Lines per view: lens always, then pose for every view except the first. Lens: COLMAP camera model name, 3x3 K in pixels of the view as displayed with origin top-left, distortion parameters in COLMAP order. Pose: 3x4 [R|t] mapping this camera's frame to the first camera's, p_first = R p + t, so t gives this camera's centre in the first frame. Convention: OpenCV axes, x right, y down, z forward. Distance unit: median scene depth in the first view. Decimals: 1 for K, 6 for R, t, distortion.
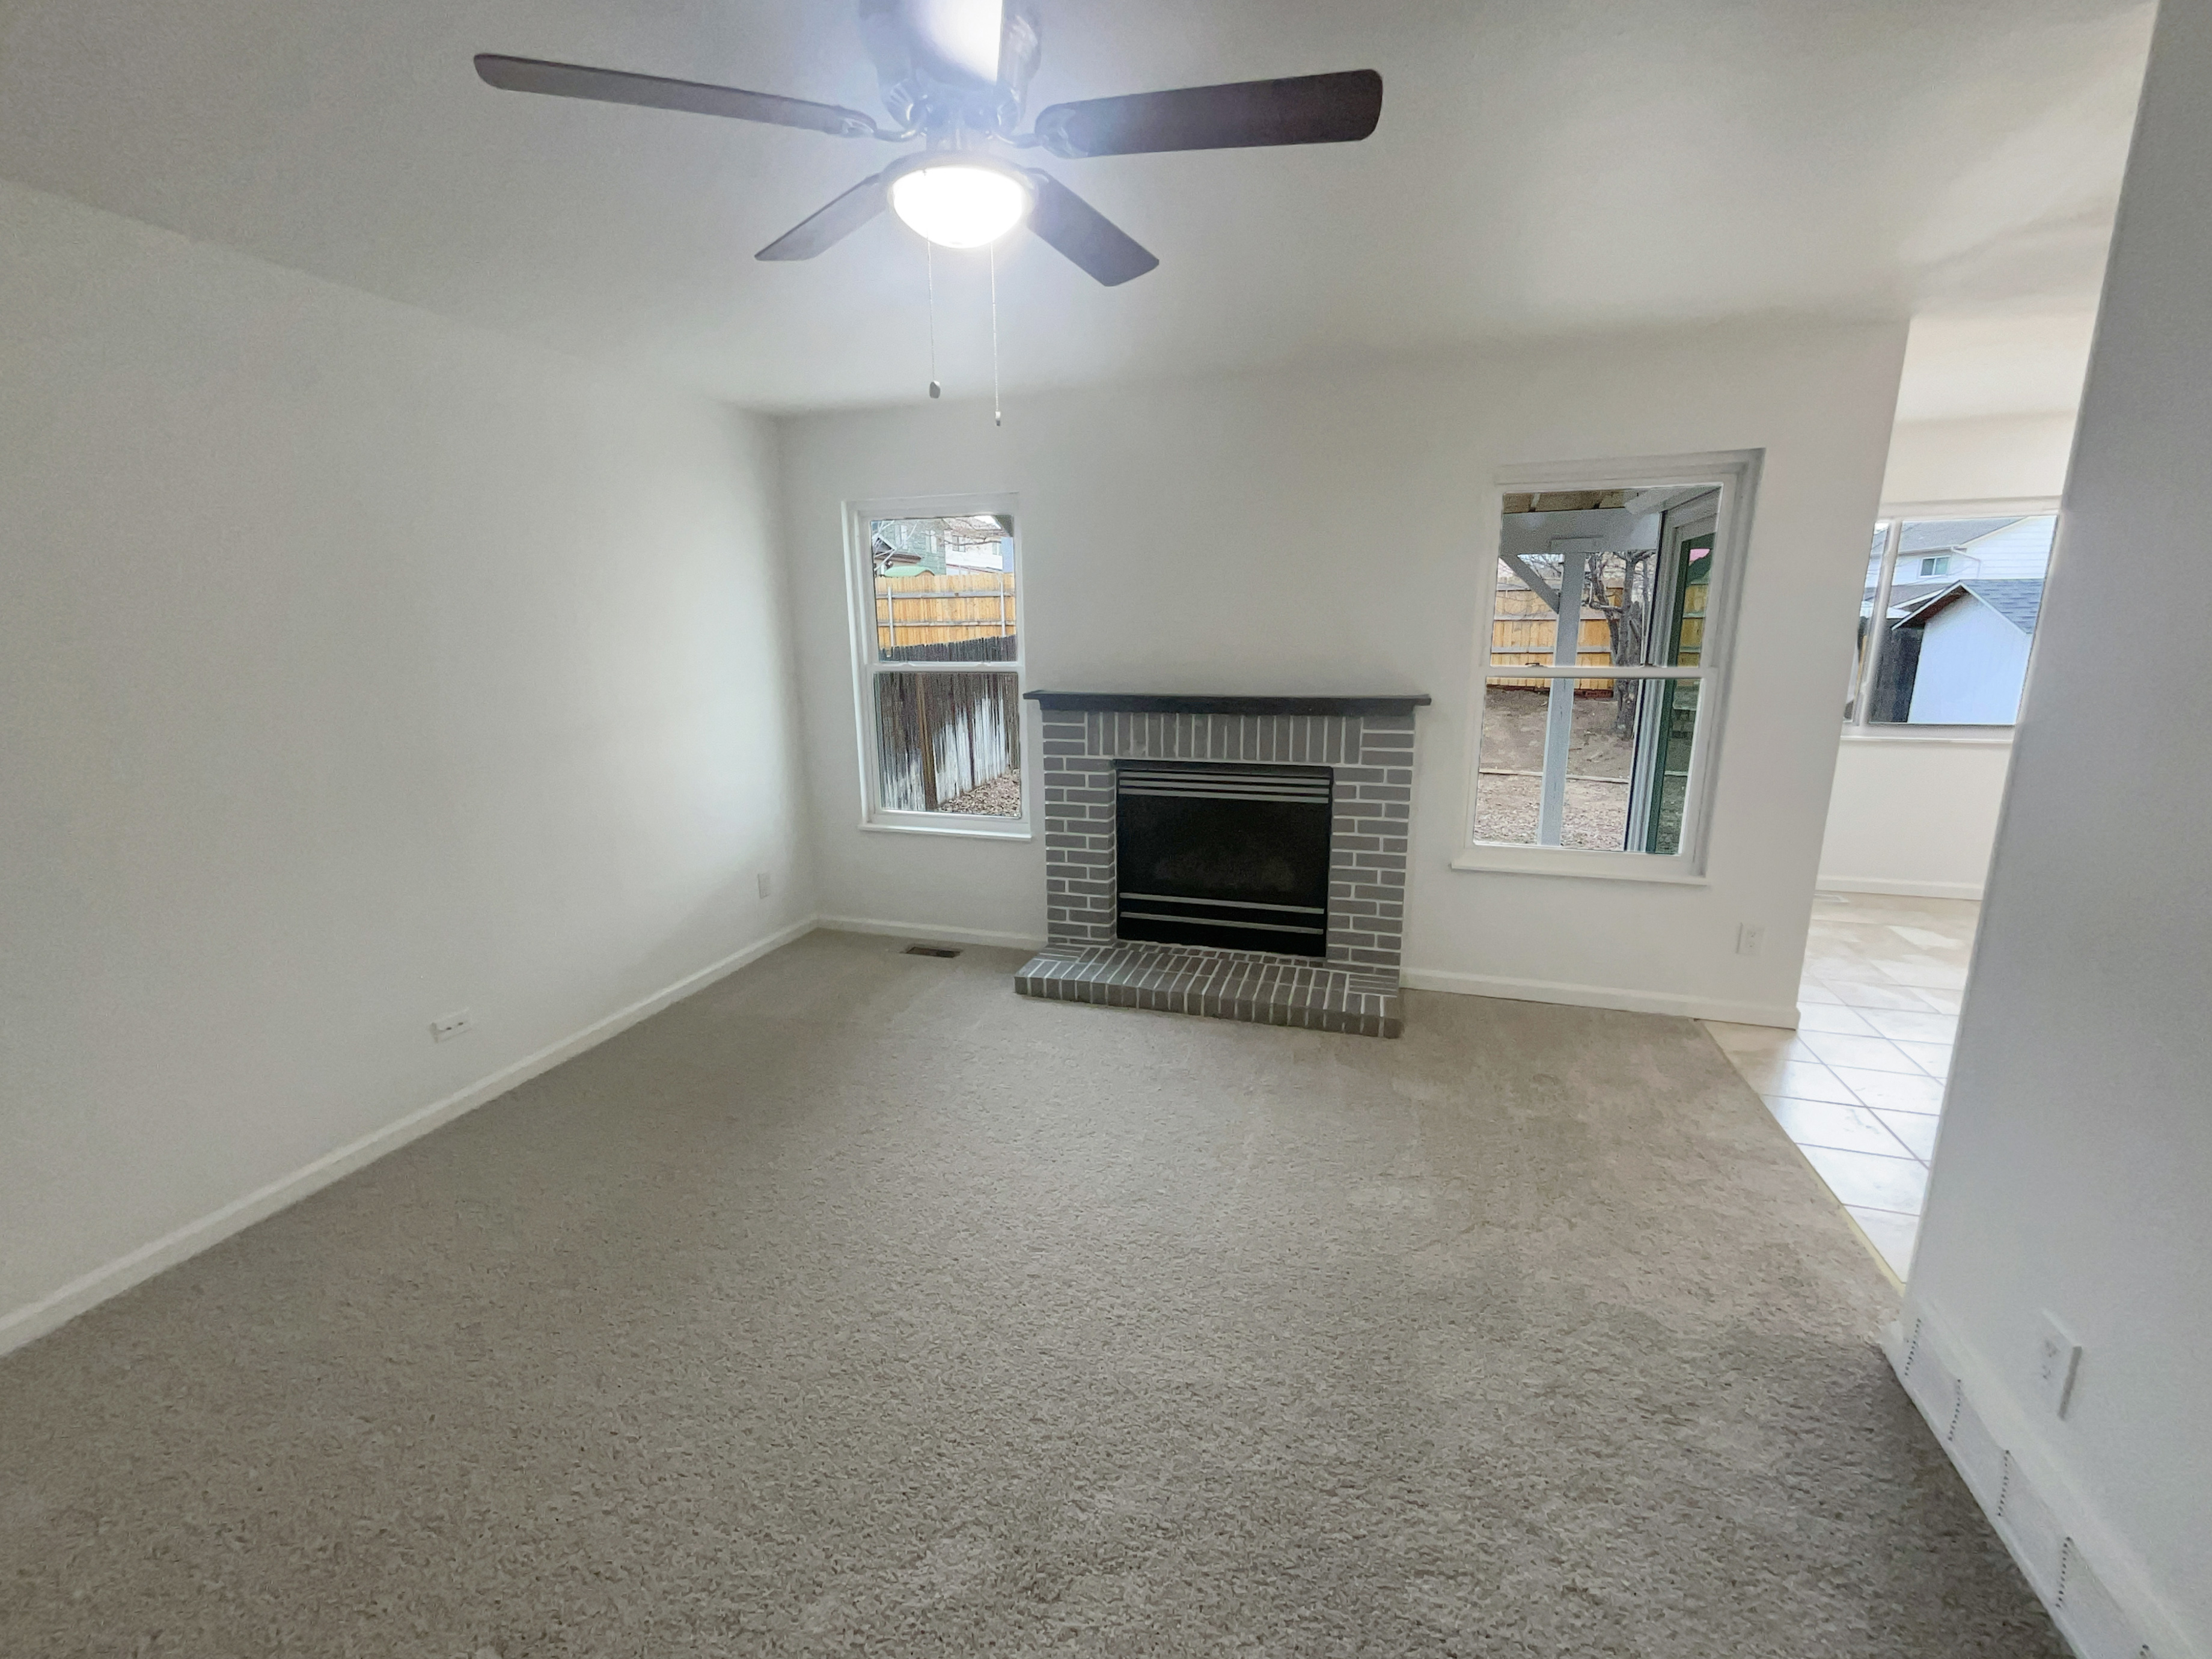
lens RADIAL K [[919.3, 0, 1106.0], [0, 919.3, 829.5], [0, 0, 1]] dist [0.001388, -0.000170]
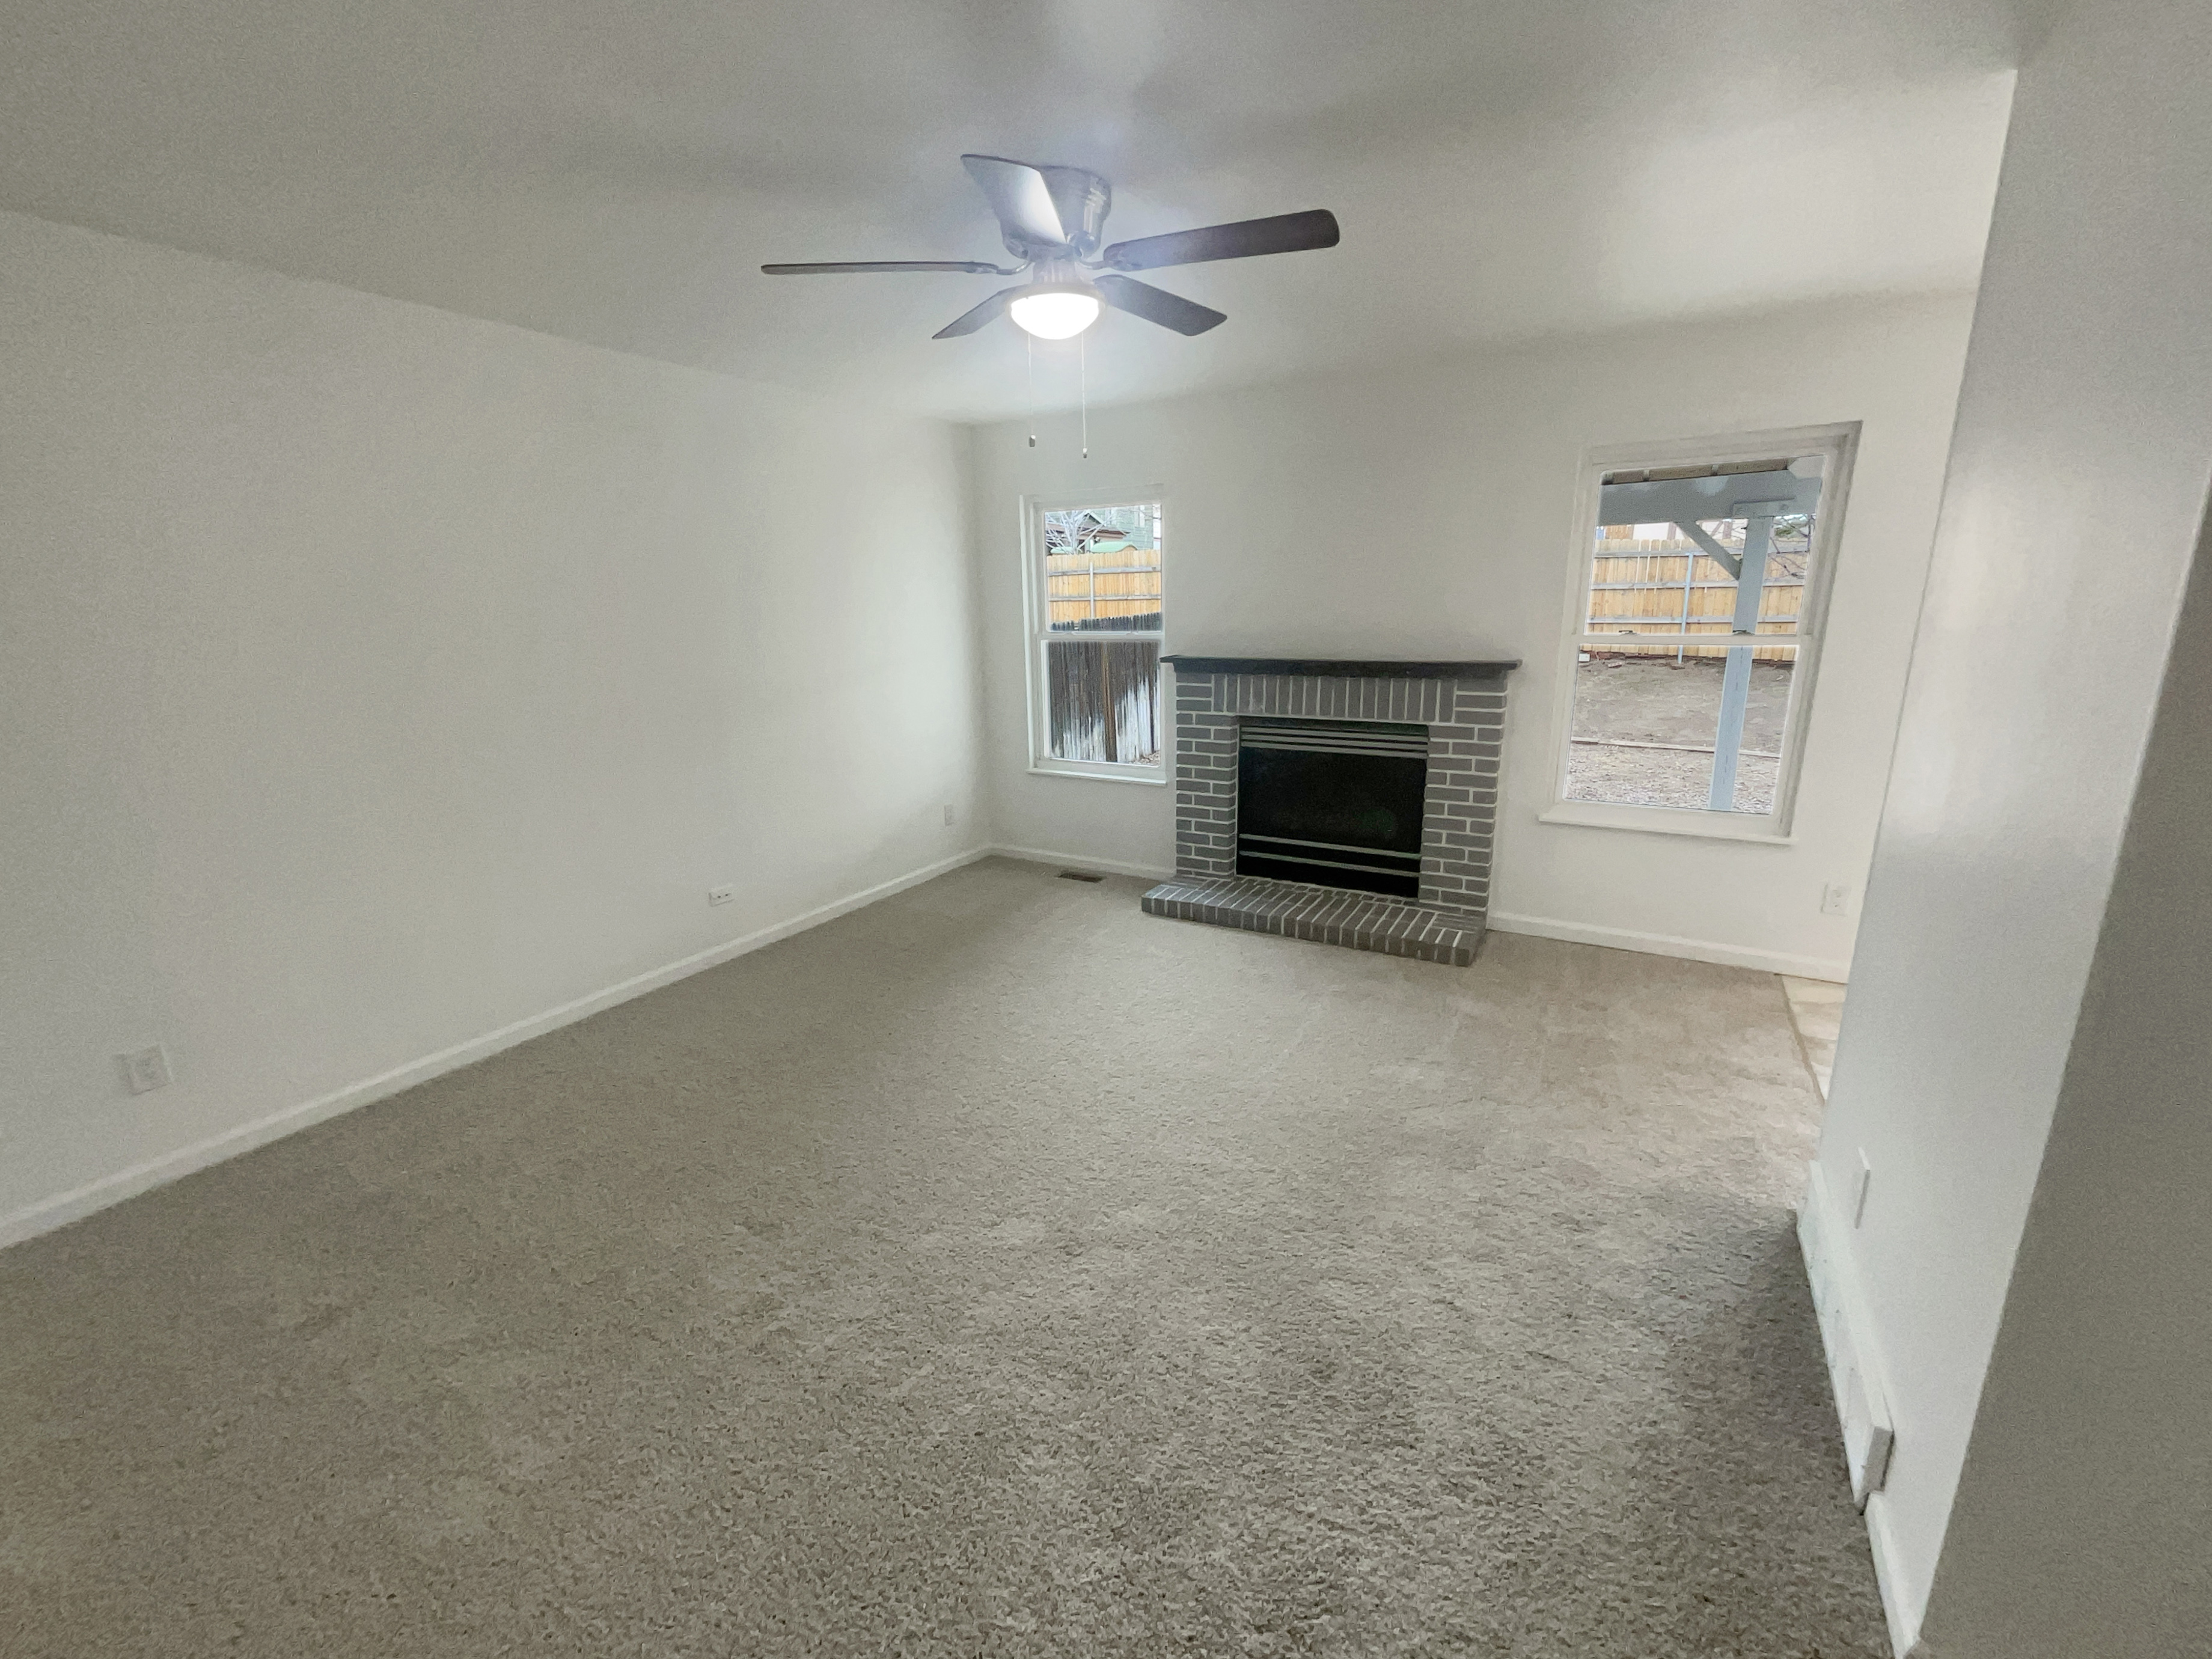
lens RADIAL K [[919.3, 0, 1106.0], [0, 919.3, 829.5], [0, 0, 1]] dist [0.001388, -0.000170]
pose [[0.975682, 0.045529, -0.214408, 0.107382], [-0.039475, 0.998694, 0.032438, 0.036443], [0.215605, -0.023185, 0.976205, -0.167439]]
